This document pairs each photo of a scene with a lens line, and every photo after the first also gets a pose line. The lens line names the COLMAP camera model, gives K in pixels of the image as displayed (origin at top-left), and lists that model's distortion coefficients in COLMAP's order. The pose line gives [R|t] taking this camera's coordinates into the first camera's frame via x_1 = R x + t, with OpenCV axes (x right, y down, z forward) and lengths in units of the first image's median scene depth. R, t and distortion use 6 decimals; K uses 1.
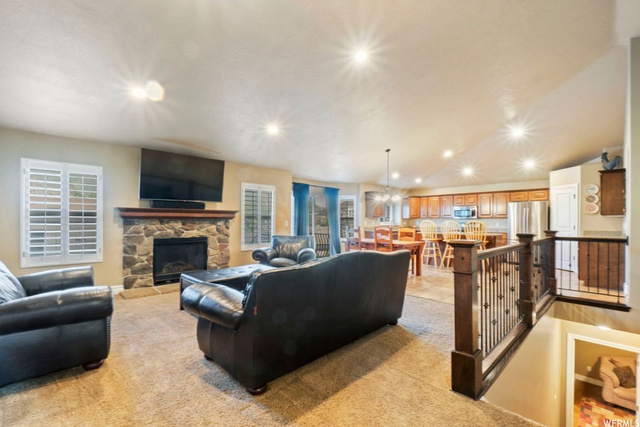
lens RADIAL K [[285.8, 0, 322.2], [0, 285.8, 222.0], [0, 0, 1]] dist [-0.000743, -0.000148]
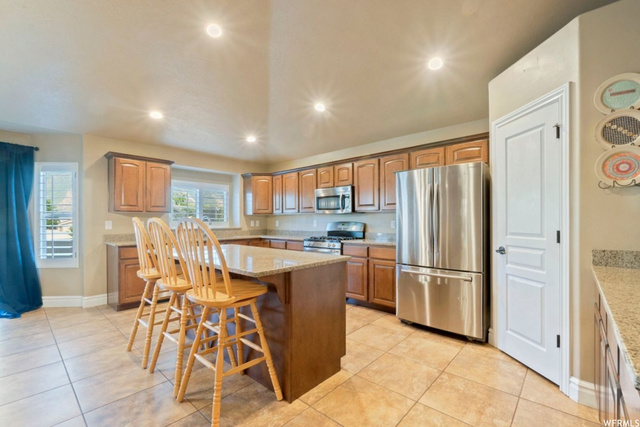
lens RADIAL K [[279.0, 0, 318.9], [0, 279.0, 221.7], [0, 0, 1]] dist [-0.000450, -0.000116]
pose [[0.997874, -0.009439, 0.064492, 0.474396], [0.009206, 0.999950, 0.003920, 0.000022], [-0.064526, -0.003318, 0.997911, 0.559707]]
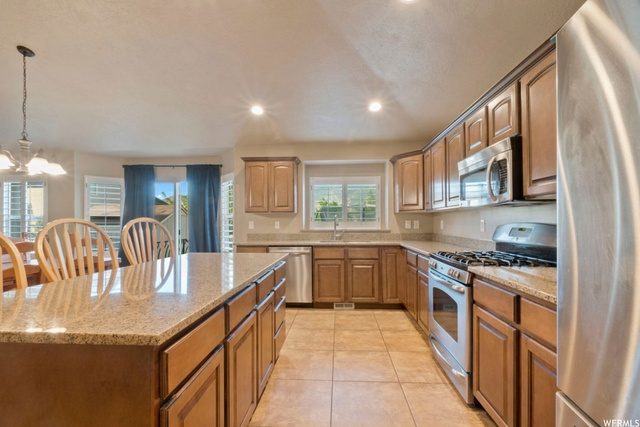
lens RADIAL K [[279.0, 0, 318.9], [0, 279.0, 221.7], [0, 0, 1]] dist [-0.000450, -0.000116]
pose [[0.668232, -0.009369, -0.743894, 0.636883], [0.009657, 0.999946, -0.003920, 0.001256], [0.743891, -0.004564, 0.668286, 0.833798]]
